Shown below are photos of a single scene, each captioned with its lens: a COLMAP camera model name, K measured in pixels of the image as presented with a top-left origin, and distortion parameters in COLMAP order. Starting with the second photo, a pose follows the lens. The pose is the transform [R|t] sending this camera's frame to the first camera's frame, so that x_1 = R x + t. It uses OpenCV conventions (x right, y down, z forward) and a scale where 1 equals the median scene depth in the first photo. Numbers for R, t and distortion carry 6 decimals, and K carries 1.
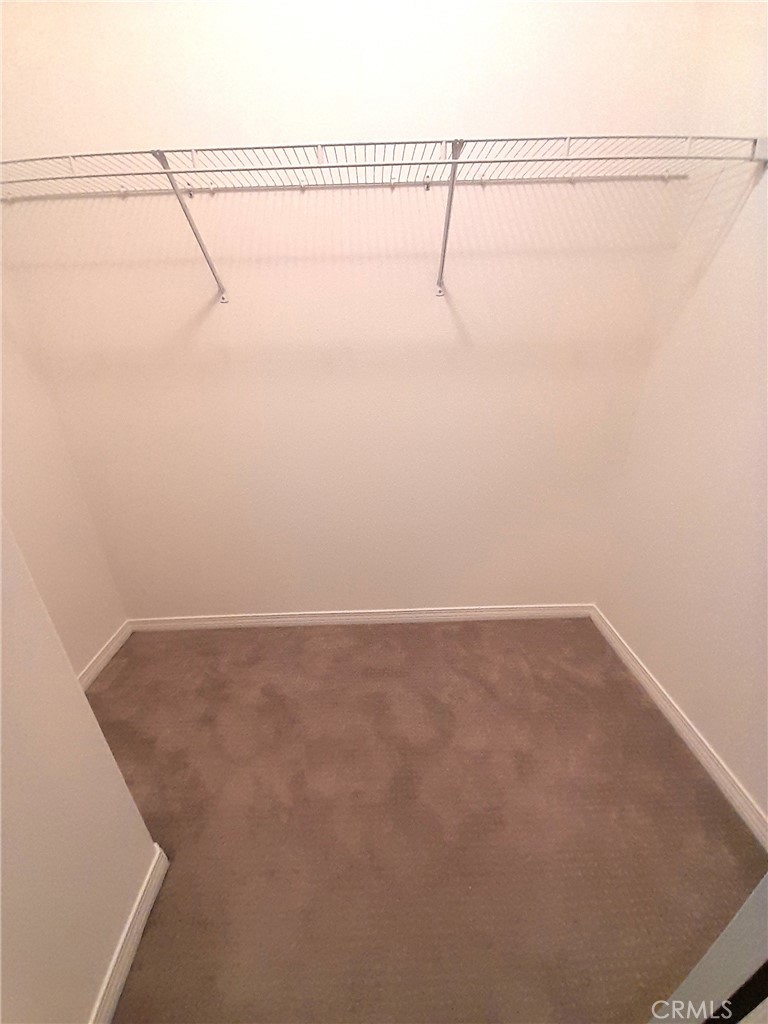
lens RADIAL K [[406.6, 0, 384.0], [0, 406.6, 512.0], [0, 0, 1]] dist [0.000203, -0.000030]
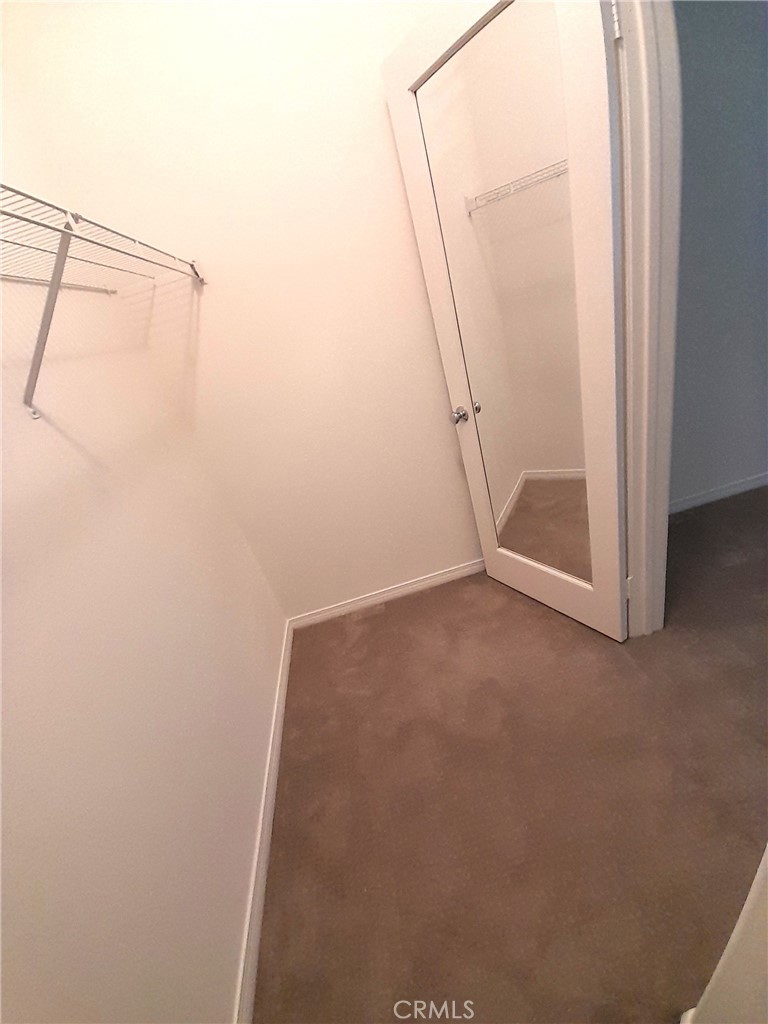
lens RADIAL K [[406.6, 0, 384.0], [0, 406.6, 512.0], [0, 0, 1]] dist [0.000203, -0.000030]
pose [[-0.088704, -0.429133, 0.898875, -0.555062], [0.656999, 0.653076, 0.376621, -0.304364], [-0.748655, 0.623968, 0.224009, 0.488720]]
